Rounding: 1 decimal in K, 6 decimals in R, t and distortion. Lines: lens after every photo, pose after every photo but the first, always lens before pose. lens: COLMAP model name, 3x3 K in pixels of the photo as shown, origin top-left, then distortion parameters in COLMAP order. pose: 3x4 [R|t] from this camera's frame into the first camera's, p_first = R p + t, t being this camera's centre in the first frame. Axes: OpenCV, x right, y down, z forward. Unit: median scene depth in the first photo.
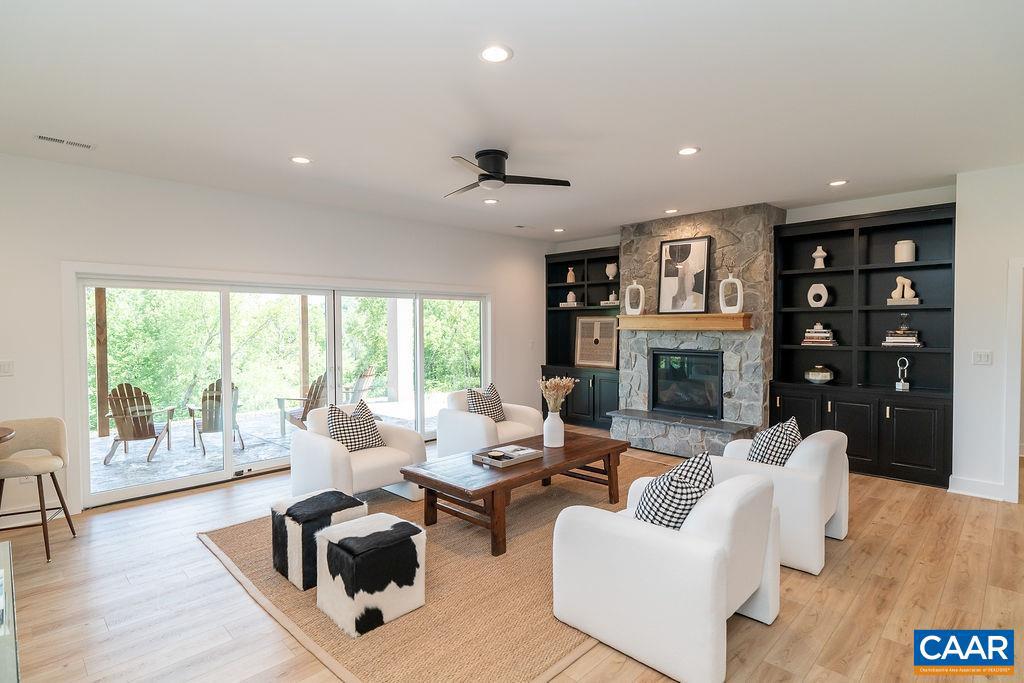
lens RADIAL K [[515.7, 0, 511.7], [0, 515.7, 340.0], [0, 0, 1]] dist [0.000233, 0.000049]
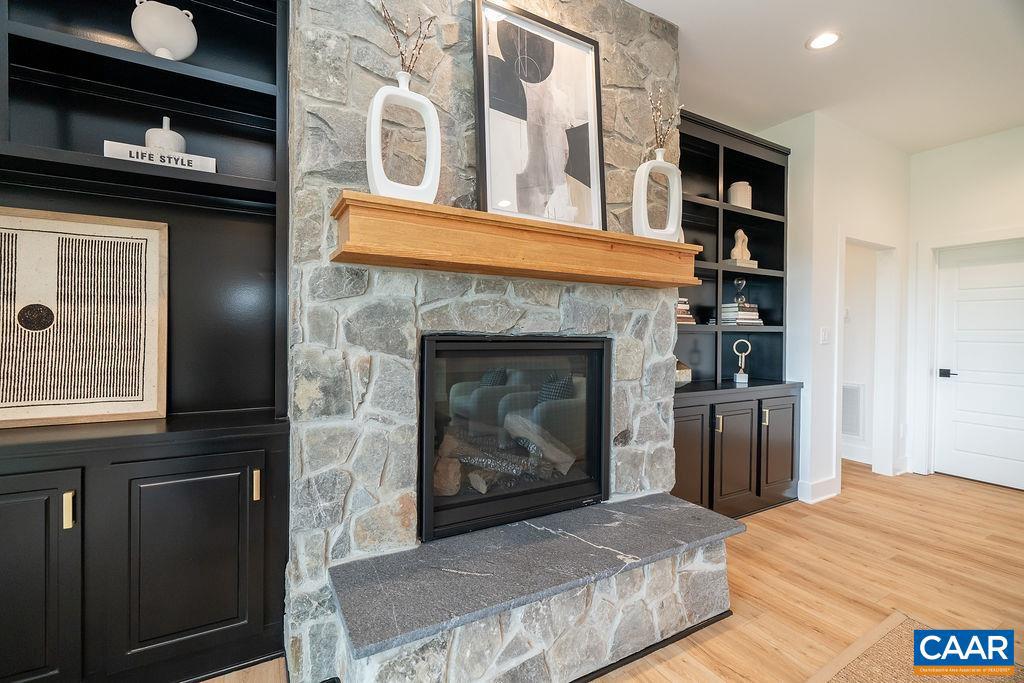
lens RADIAL K [[464.0, 0, 513.7], [0, 464.0, 335.4], [0, 0, 1]] dist [-0.007511, 0.001690]
pose [[0.262080, -0.000994, 0.965046, 0.025518], [0.017246, 0.999845, -0.003654, 0.020231], [-0.964892, 0.017600, 0.262056, 0.945727]]
